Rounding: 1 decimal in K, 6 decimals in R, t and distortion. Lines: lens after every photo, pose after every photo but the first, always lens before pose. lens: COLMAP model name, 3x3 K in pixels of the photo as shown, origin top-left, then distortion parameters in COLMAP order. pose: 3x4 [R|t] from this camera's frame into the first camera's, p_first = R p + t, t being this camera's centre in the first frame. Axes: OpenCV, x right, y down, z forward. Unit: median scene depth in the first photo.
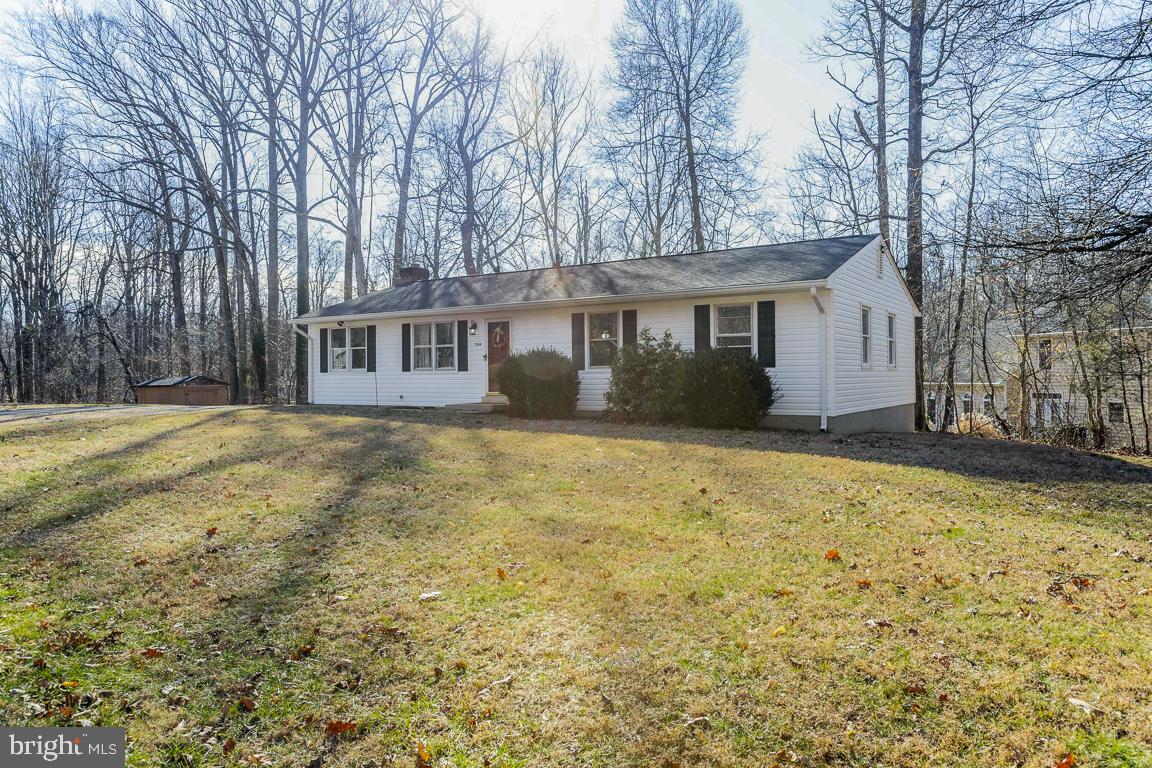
lens RADIAL K [[731.0, 0, 573.4], [0, 731.0, 369.7], [0, 0, 1]] dist [-0.003924, -0.000987]
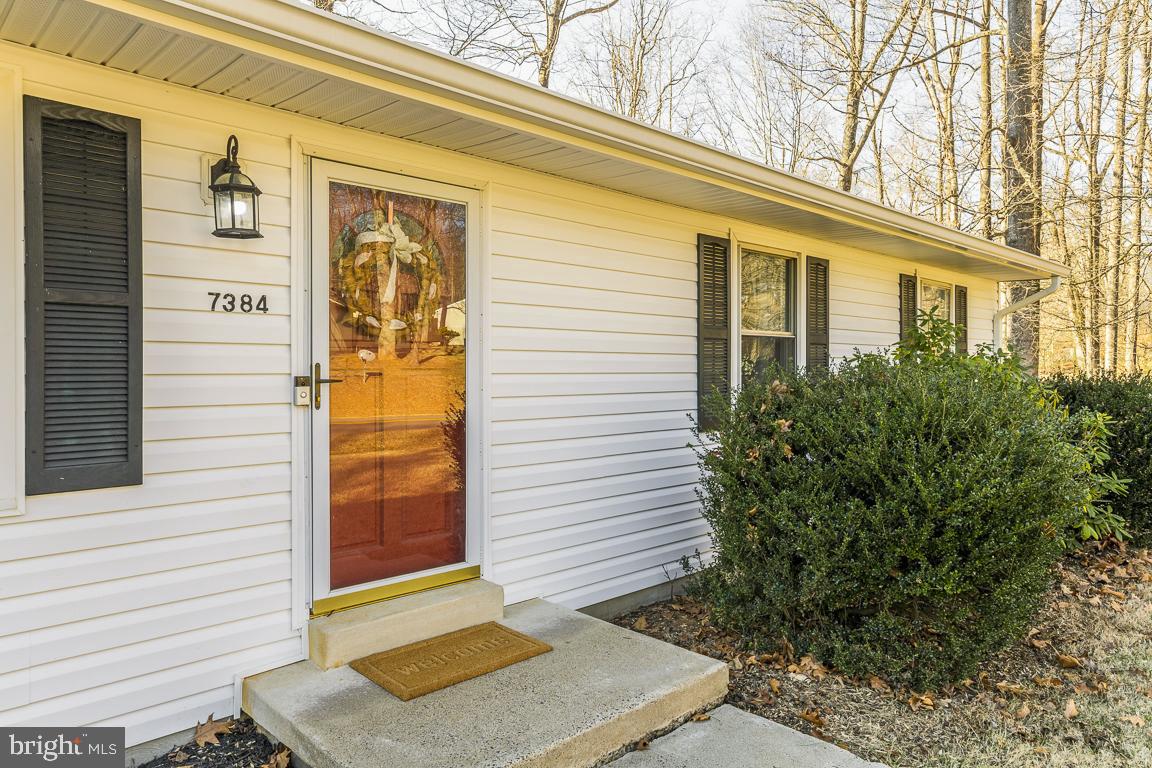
lens RADIAL K [[731.0, 0, 573.4], [0, 731.0, 369.7], [0, 0, 1]] dist [-0.003924, -0.000987]
pose [[0.220320, 0.006534, 0.975406, -0.230688], [-0.002230, 0.999978, -0.006195, -0.016804], [-0.975425, -0.000810, 0.220329, 0.779072]]
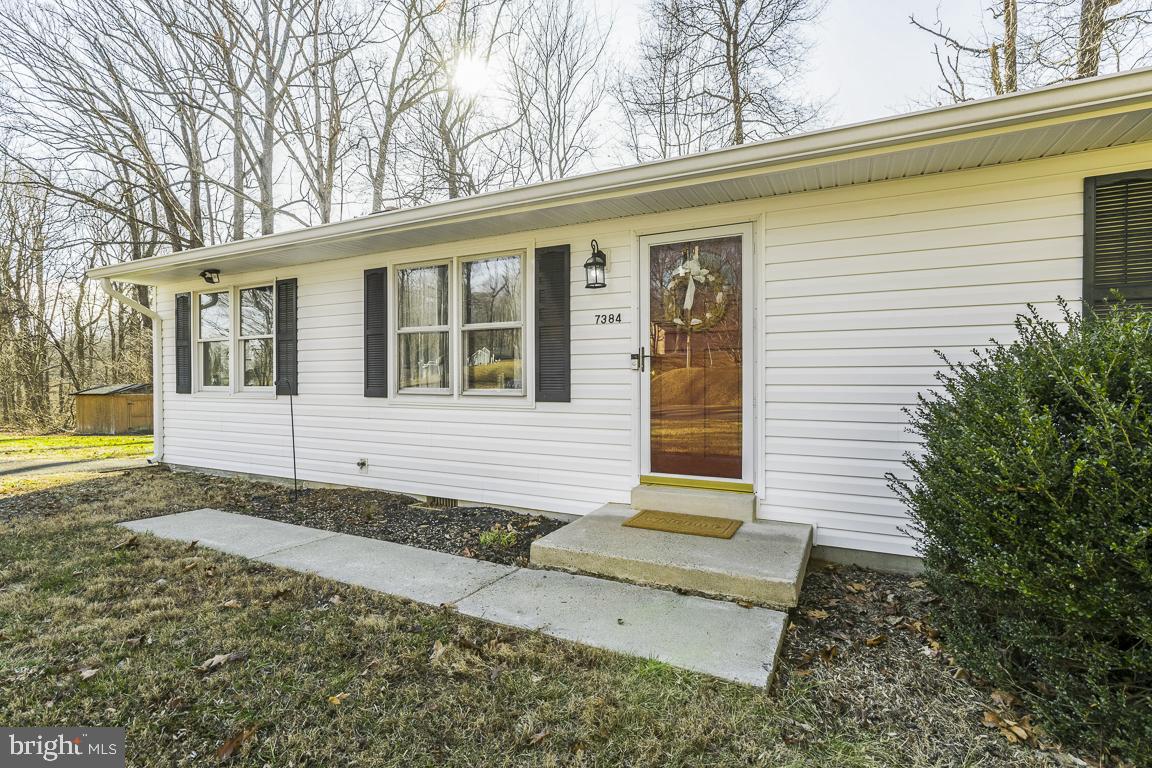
lens RADIAL K [[576.2, 0, 576.0], [0, 576.2, 384.0], [0, 0, 1]] dist [-0.040458, -0.000429]
pose [[0.994286, 0.006512, 0.106547, -0.148351], [-0.007195, 0.999956, 0.006032, -0.006569], [-0.106503, -0.006764, 0.994289, 0.655274]]
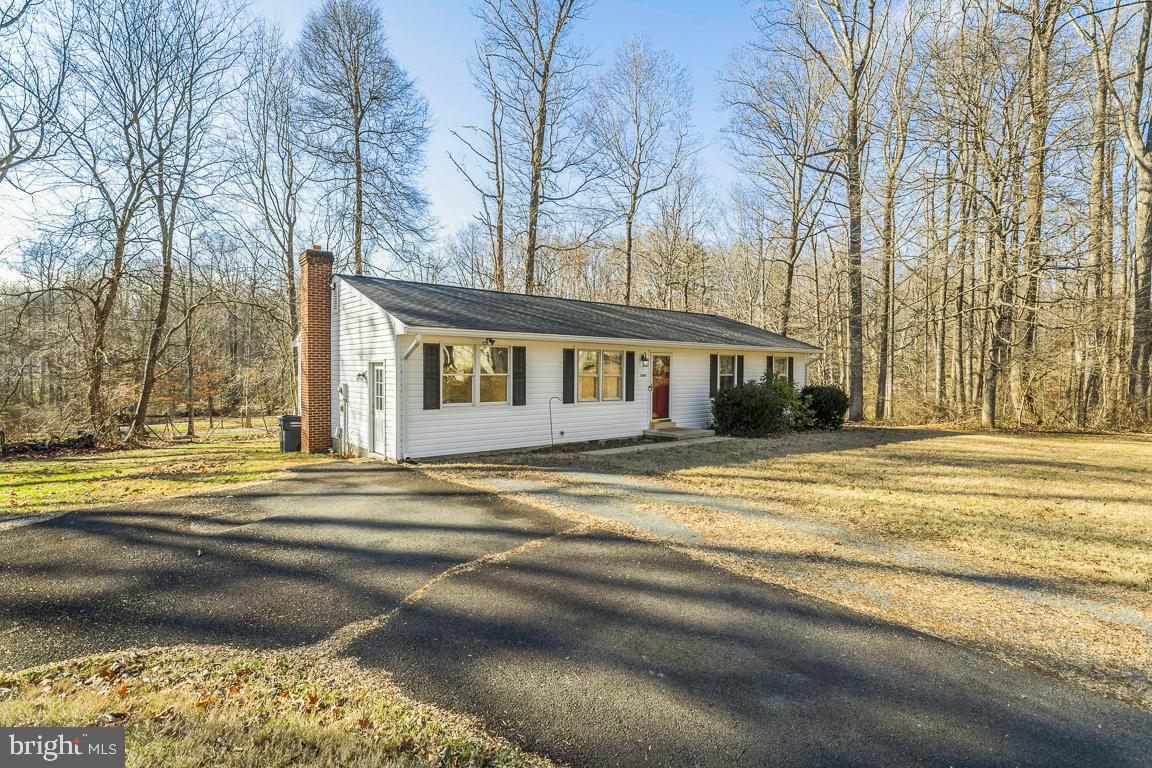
lens RADIAL K [[576.2, 0, 576.0], [0, 576.2, 384.0], [0, 0, 1]] dist [-0.040458, -0.000429]
pose [[0.267451, -0.015022, 0.963454, -0.828349], [-0.010393, 0.999775, 0.018474, -0.031493], [-0.963516, -0.014954, 0.267234, 0.757019]]
